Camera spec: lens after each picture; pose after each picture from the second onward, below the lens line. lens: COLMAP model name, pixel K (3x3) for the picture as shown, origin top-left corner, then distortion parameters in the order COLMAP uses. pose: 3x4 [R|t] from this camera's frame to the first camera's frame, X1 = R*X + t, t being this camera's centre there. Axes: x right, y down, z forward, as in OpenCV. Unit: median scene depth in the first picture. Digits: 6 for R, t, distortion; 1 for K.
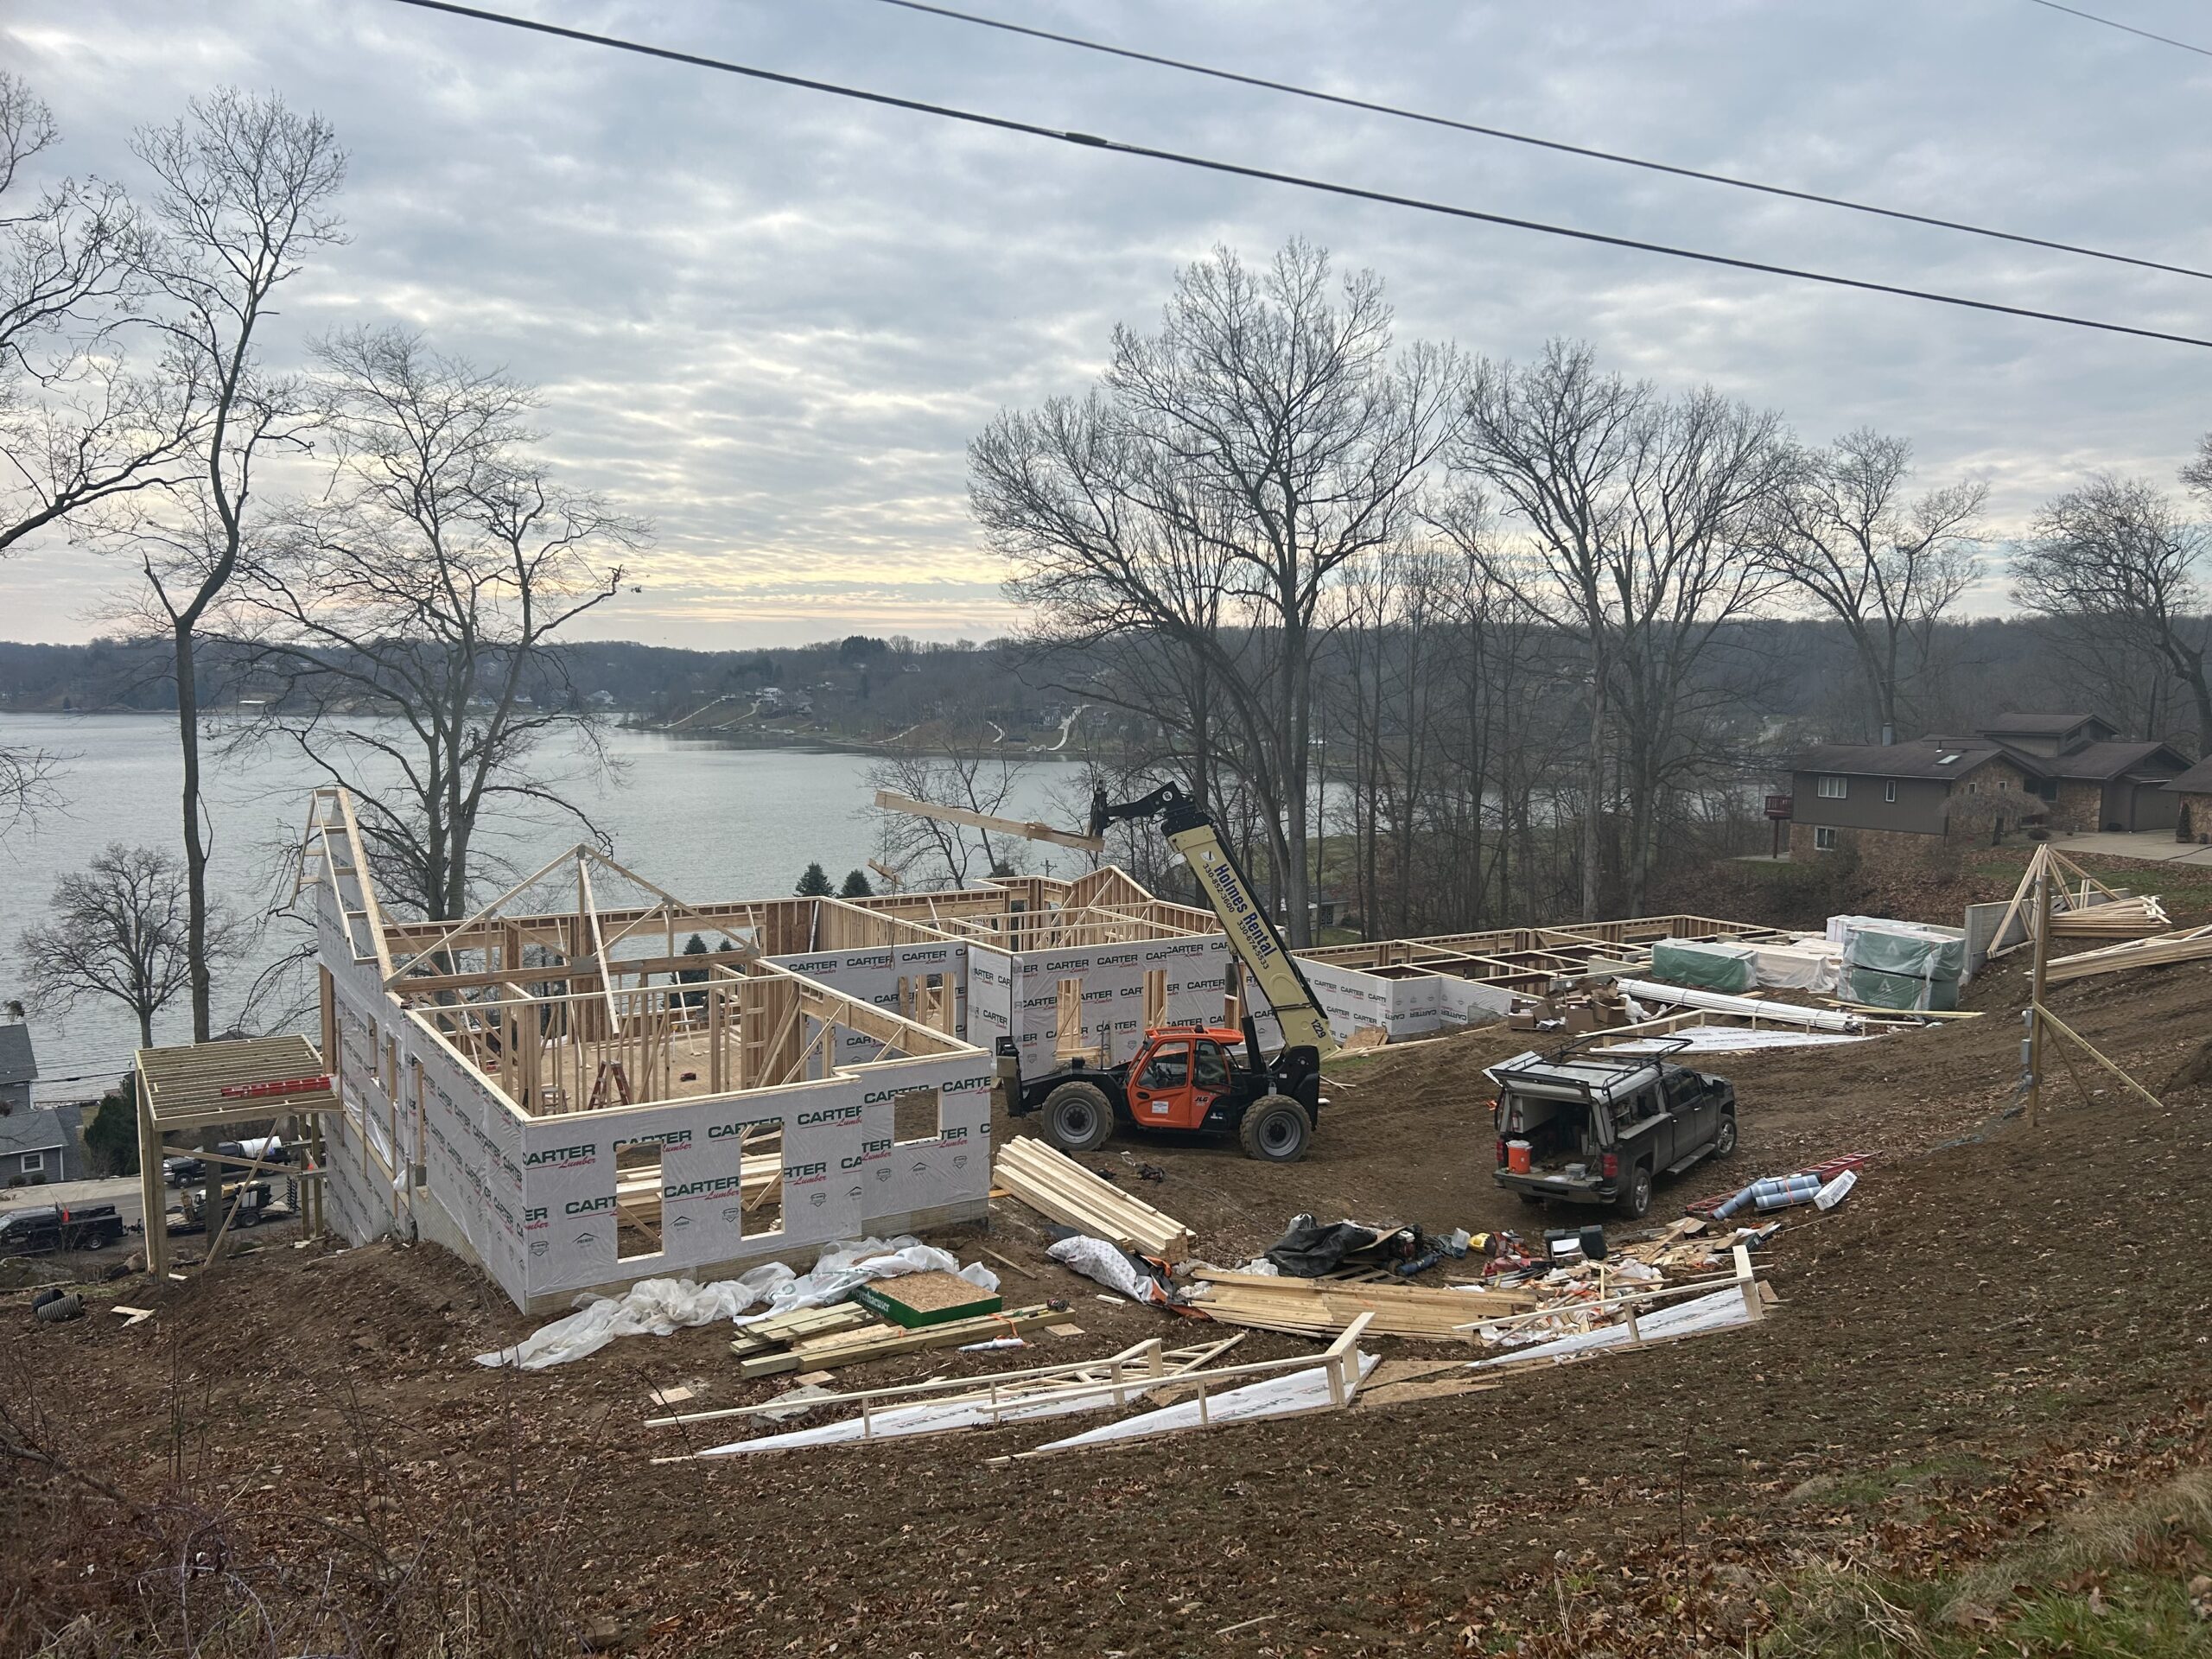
lens RADIAL K [[1704.2, 0, 1106.0], [0, 1704.2, 829.5], [0, 0, 1]] dist [0.010590, 0.006439]
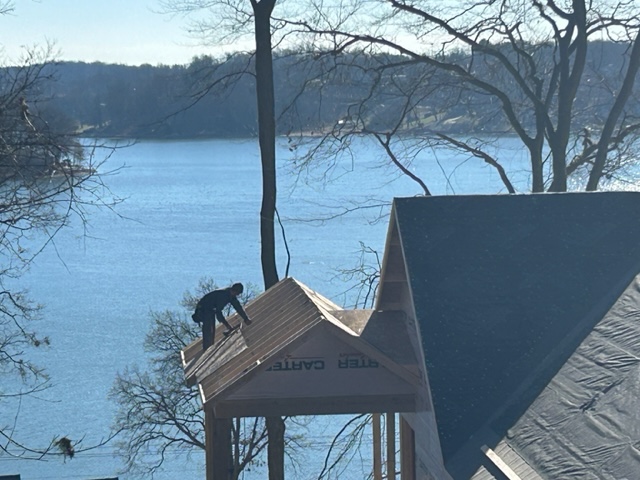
lens RADIAL K [[2148.7, 0, 320.0], [0, 2148.7, 240.0], [0, 0, 1]] dist [0.022594, 0.367283]
pose [[0.887279, 0.003672, -0.461219, -0.012146], [-0.013151, 0.999763, -0.017341, 0.006227], [0.461046, 0.021452, 0.887117, 0.037652]]
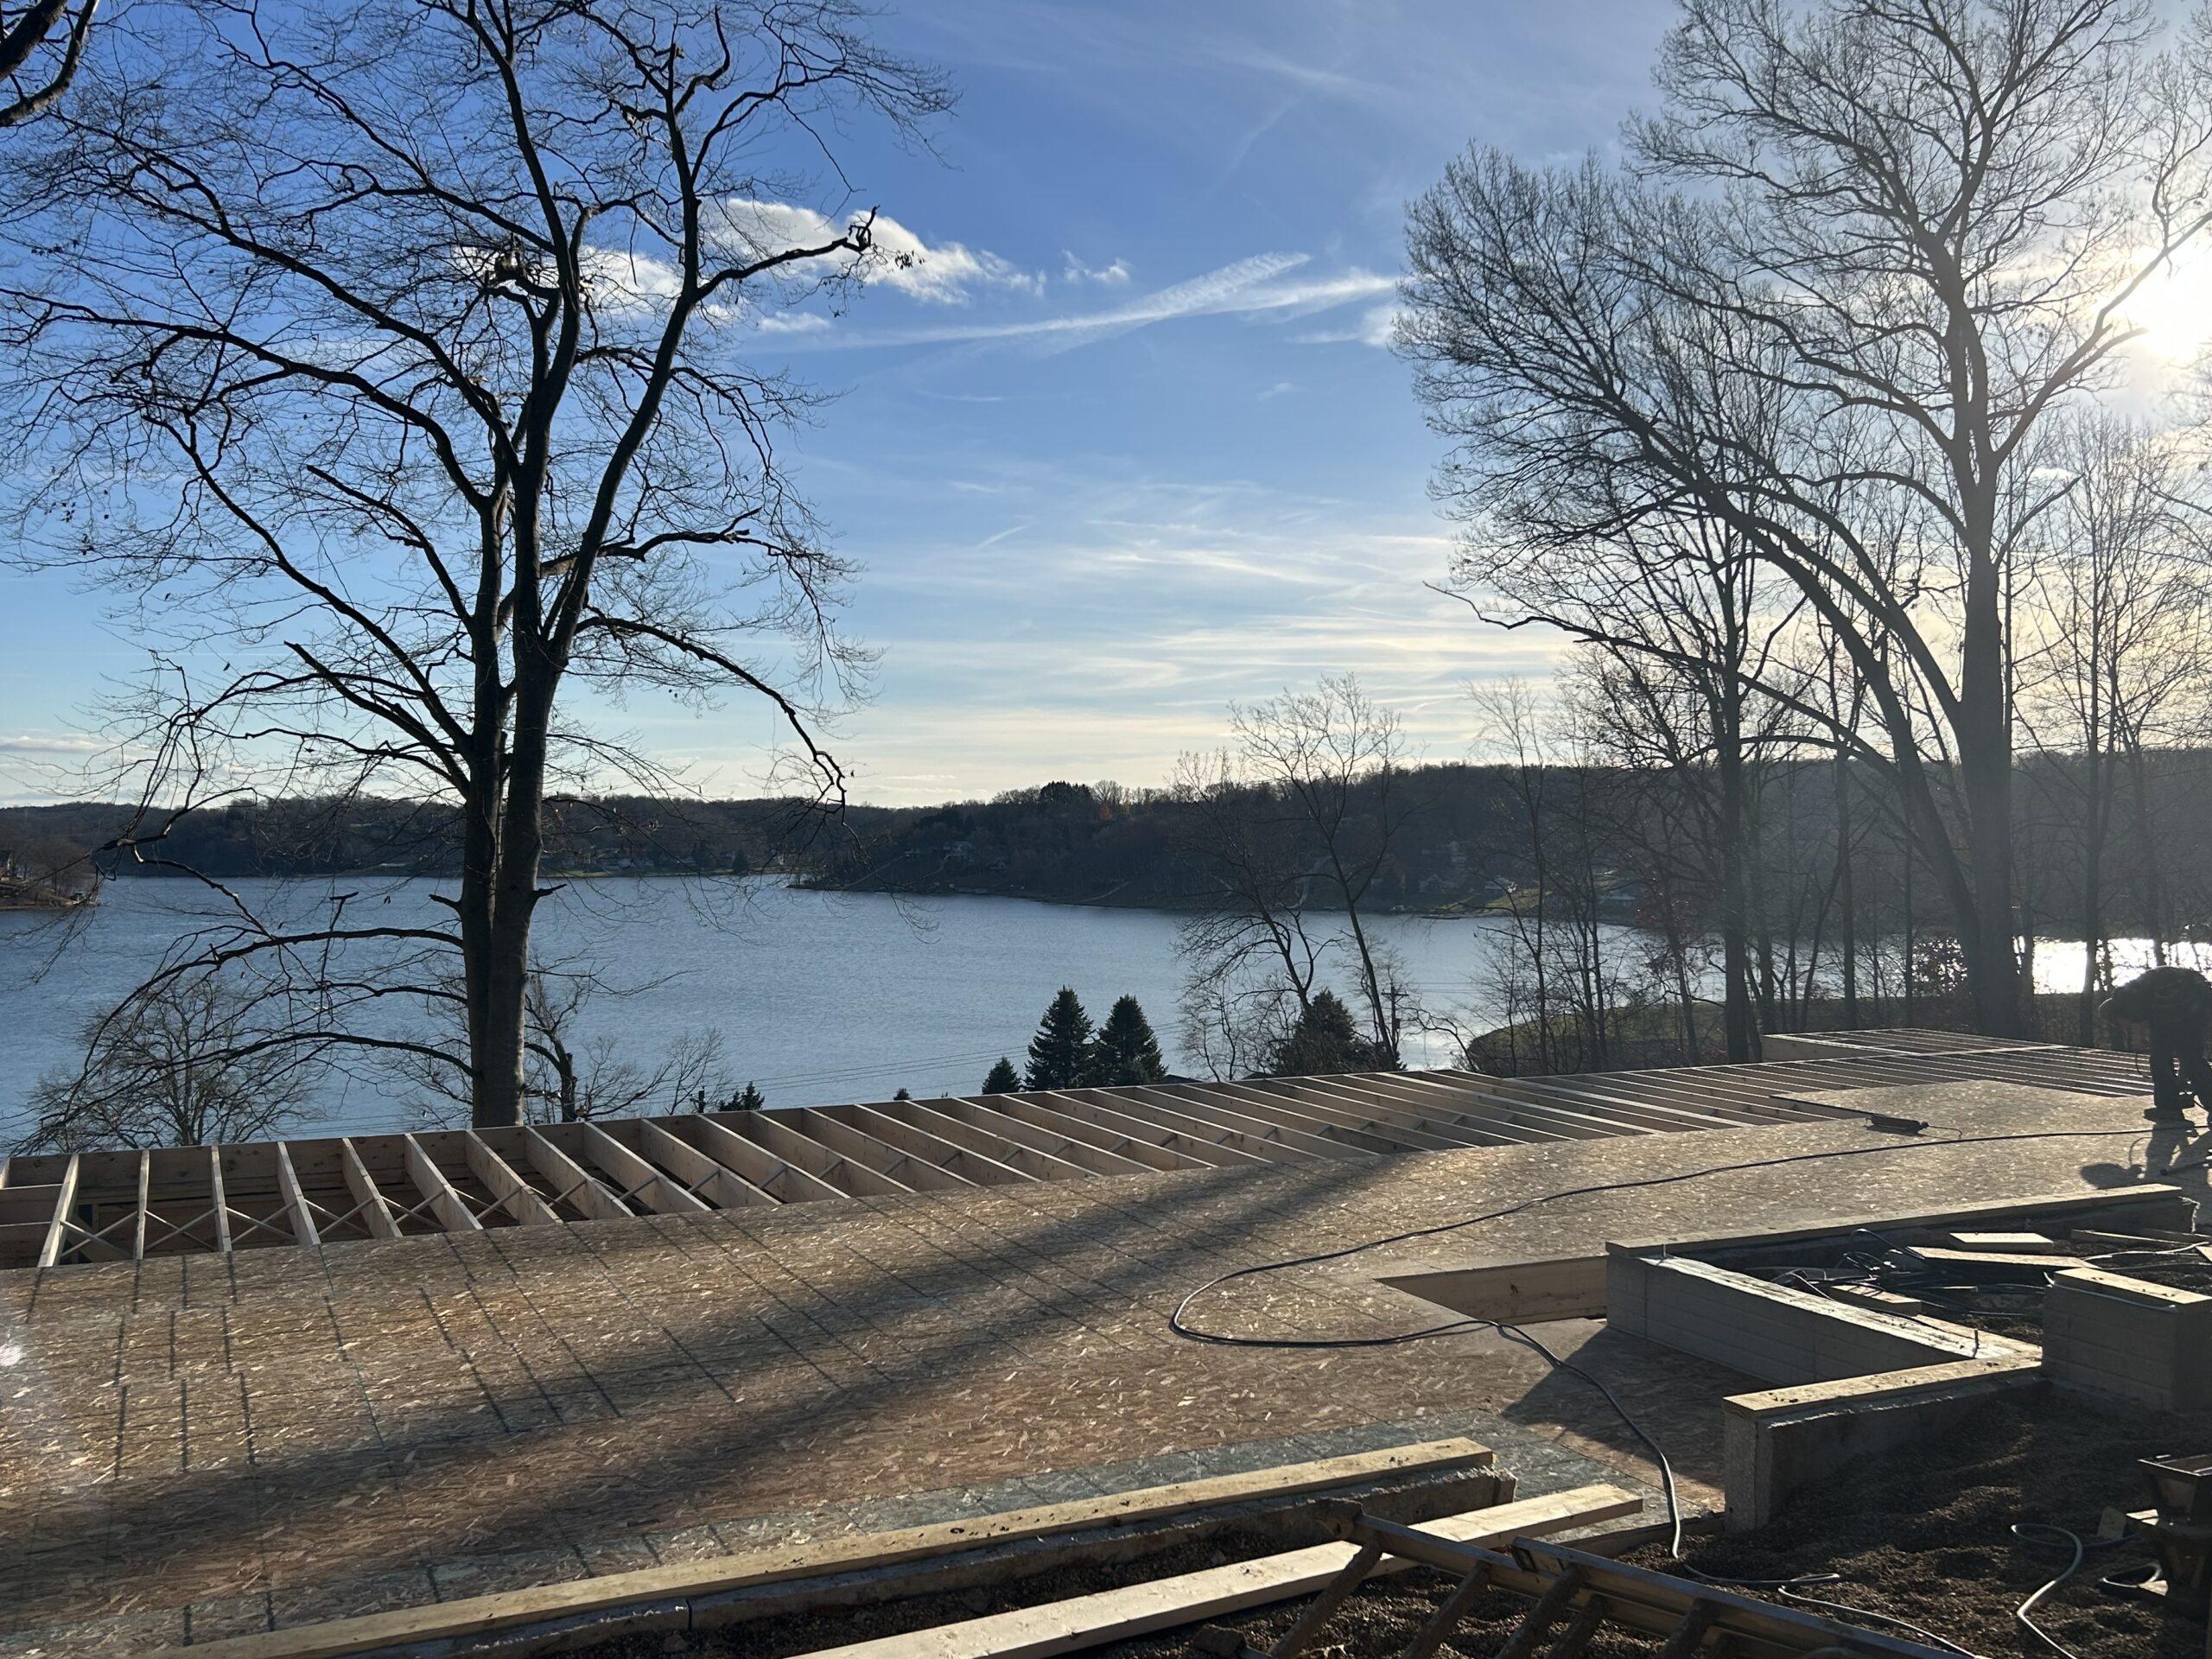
lens RADIAL K [[1907.4, 0, 1106.0], [0, 1907.4, 829.5], [0, 0, 1]] dist [0.005804, 0.000868]
pose [[0.993985, -0.008194, -0.109208, -0.064622], [-0.002954, 0.994828, -0.101533, 0.034184], [0.109475, 0.101245, 0.988820, 0.194316]]
